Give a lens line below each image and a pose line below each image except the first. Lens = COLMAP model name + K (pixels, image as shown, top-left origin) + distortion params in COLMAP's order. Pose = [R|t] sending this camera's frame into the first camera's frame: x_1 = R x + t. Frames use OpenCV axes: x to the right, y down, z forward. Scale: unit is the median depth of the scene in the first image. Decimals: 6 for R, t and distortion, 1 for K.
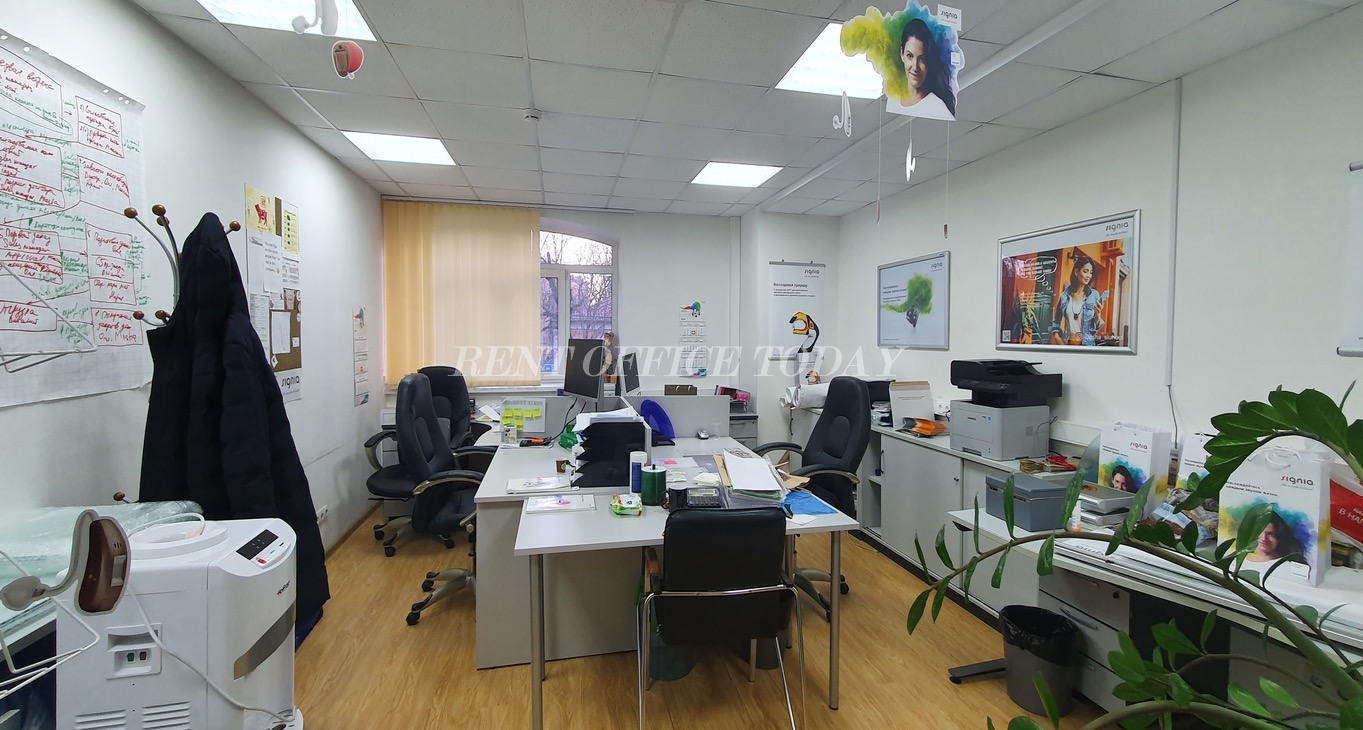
lens RADIAL K [[535.5, 0, 681.3], [0, 535.5, 361.4], [0, 0, 1]] dist [0.002531, -0.001688]
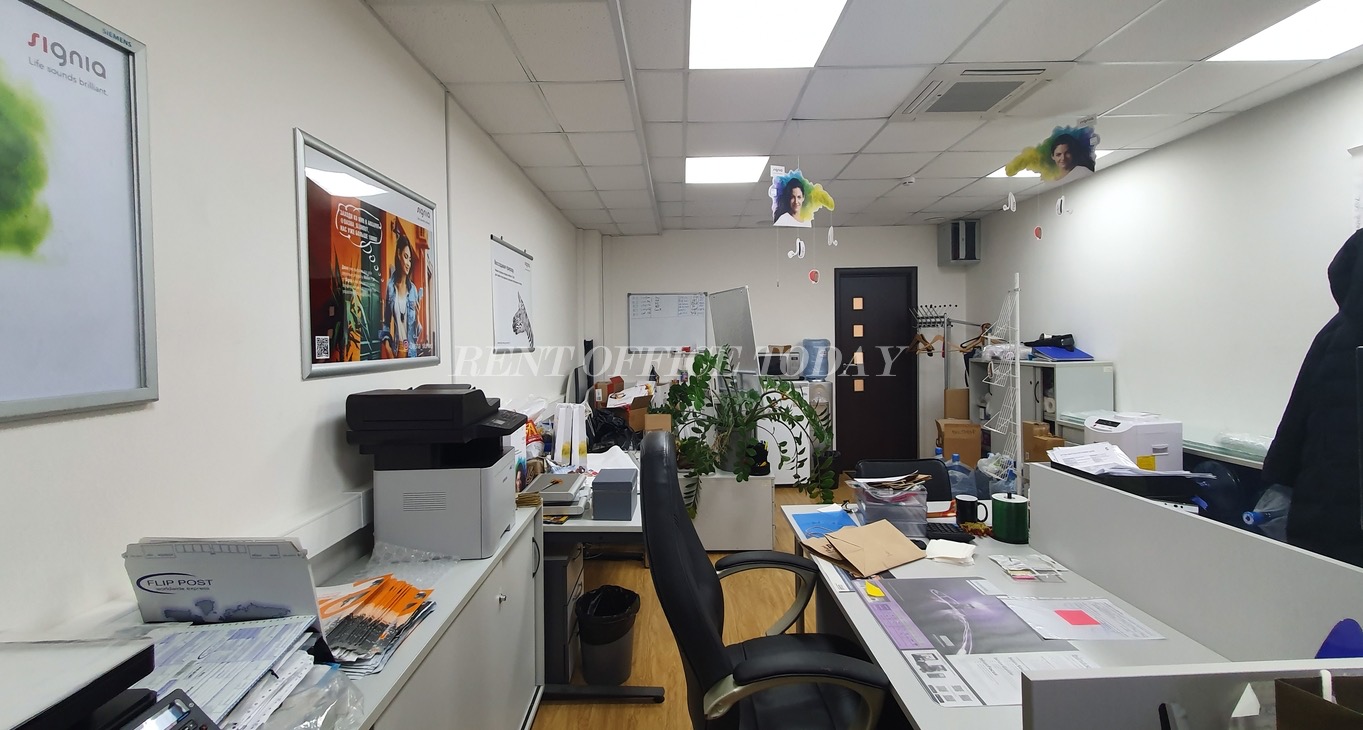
lens RADIAL K [[535.5, 0, 681.3], [0, 535.5, 360.9], [0, 0, 1]] dist [0.002531, -0.001688]
pose [[-0.976570, 0.002963, 0.215181, 0.223016], [0.023850, 0.995235, 0.094540, -0.083965], [-0.213876, 0.097457, -0.971987, 1.606901]]
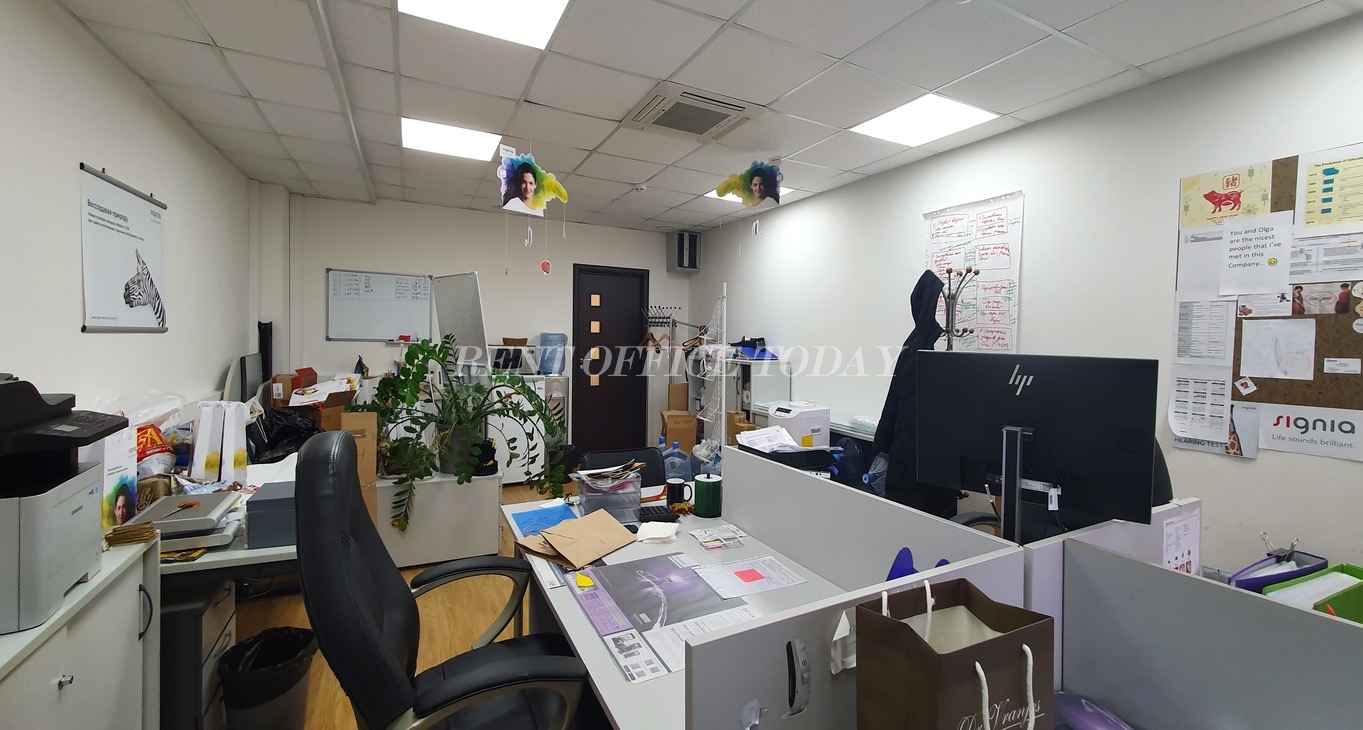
lens RADIAL K [[535.5, 0, 684.5], [0, 535.5, 359.2], [0, 0, 1]] dist [0.002531, -0.001688]
pose [[-0.967441, -0.018774, -0.252400, 0.191778], [-0.044033, 0.994522, 0.094799, -0.077393], [0.249238, 0.102826, -0.962968, 1.587332]]
